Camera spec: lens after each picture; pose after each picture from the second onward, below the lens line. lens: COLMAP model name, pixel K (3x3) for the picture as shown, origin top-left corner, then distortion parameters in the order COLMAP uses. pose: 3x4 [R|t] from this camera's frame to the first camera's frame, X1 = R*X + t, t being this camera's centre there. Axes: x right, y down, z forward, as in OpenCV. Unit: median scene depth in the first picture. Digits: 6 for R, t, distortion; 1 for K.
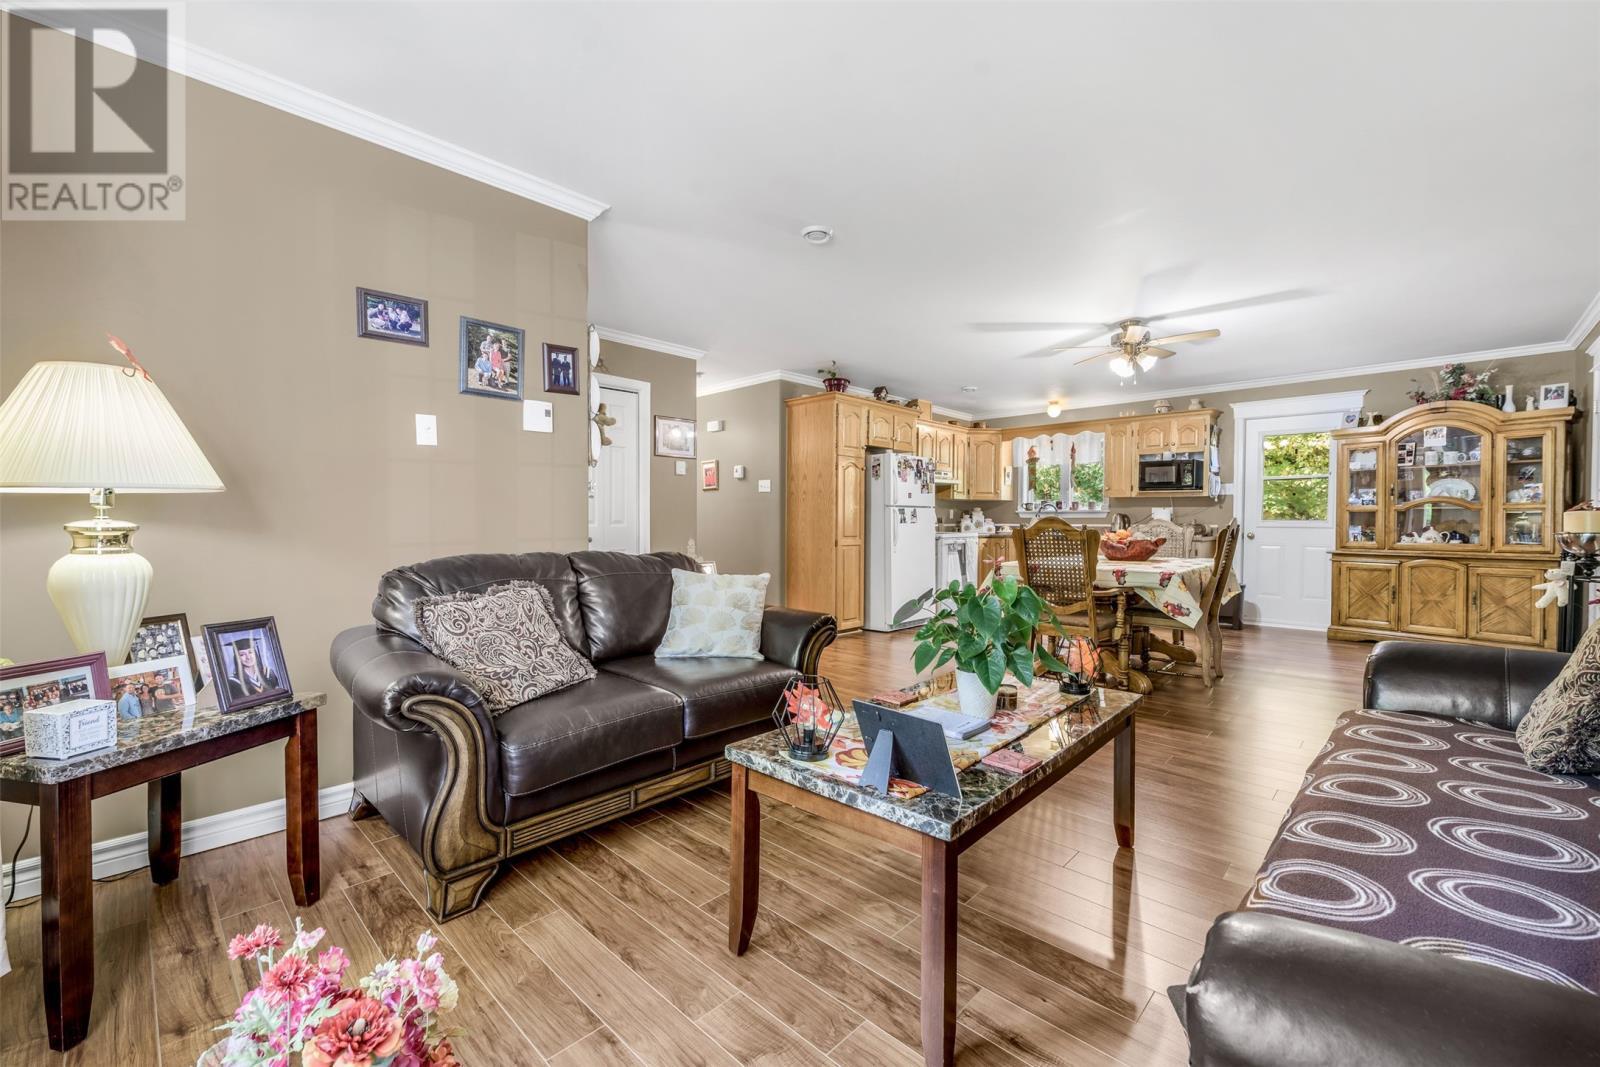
lens RADIAL K [[642.2, 0, 795.2], [0, 642.2, 527.5], [0, 0, 1]] dist [0.000800, -0.000472]
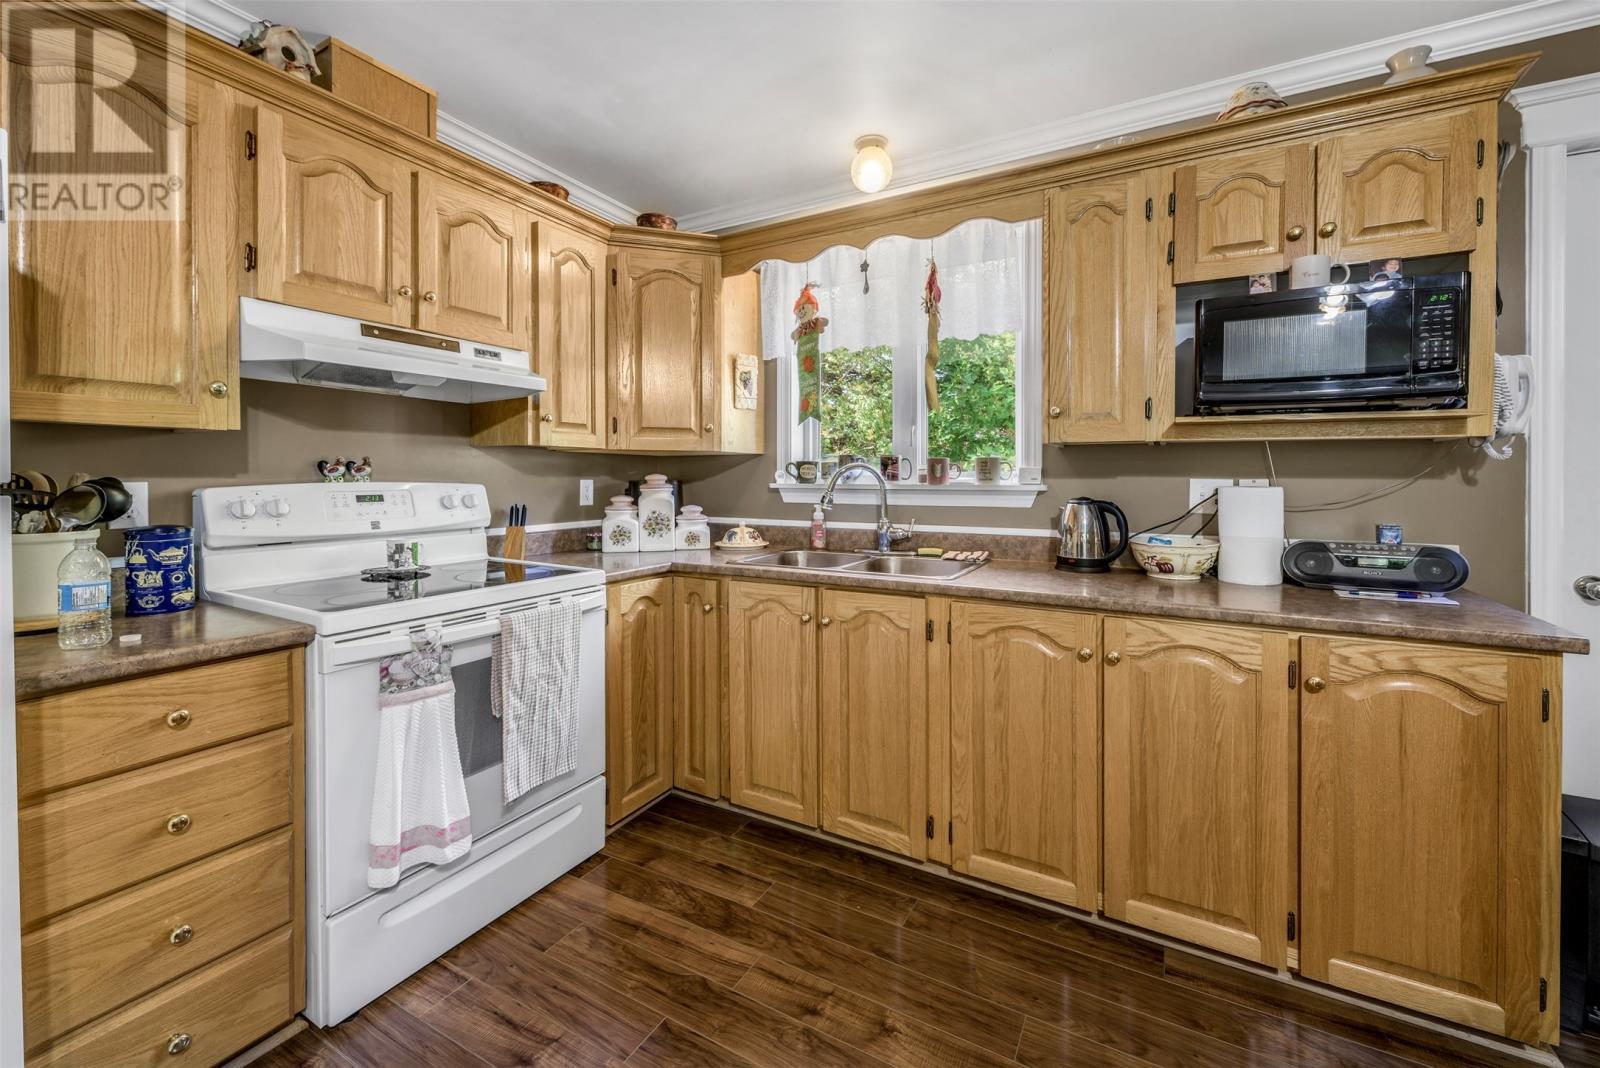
lens RADIAL K [[702.7, 0, 717.7], [0, 702.7, 476.7], [0, 0, 1]] dist [0.001250, 0.000297]
pose [[0.980446, -0.002231, 0.196774, 0.265328], [0.004278, 0.999941, -0.009976, -0.027940], [-0.196740, 0.010623, 0.980398, 0.690894]]
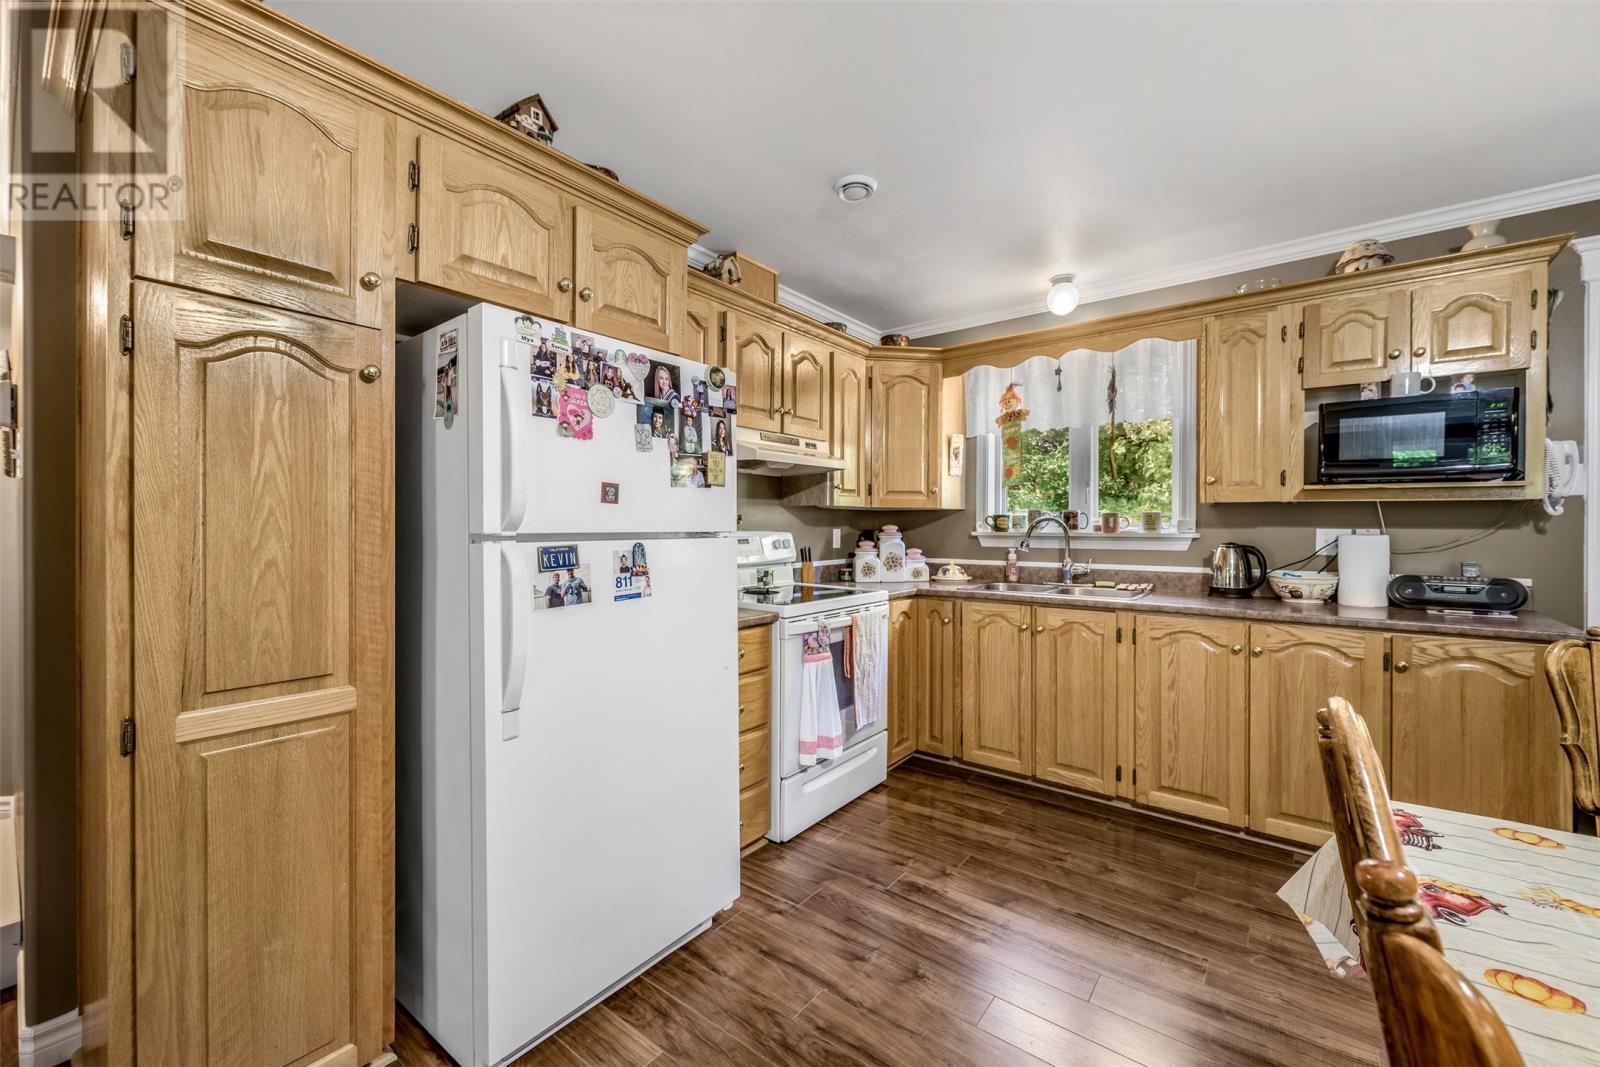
lens RADIAL K [[642.2, 0, 795.2], [0, 642.2, 527.5], [0, 0, 1]] dist [0.000800, -0.000472]
pose [[0.995017, -0.002352, 0.099675, 0.187777], [0.003071, 0.999970, -0.007056, -0.028314], [-0.099655, 0.007327, 0.994995, 0.608313]]
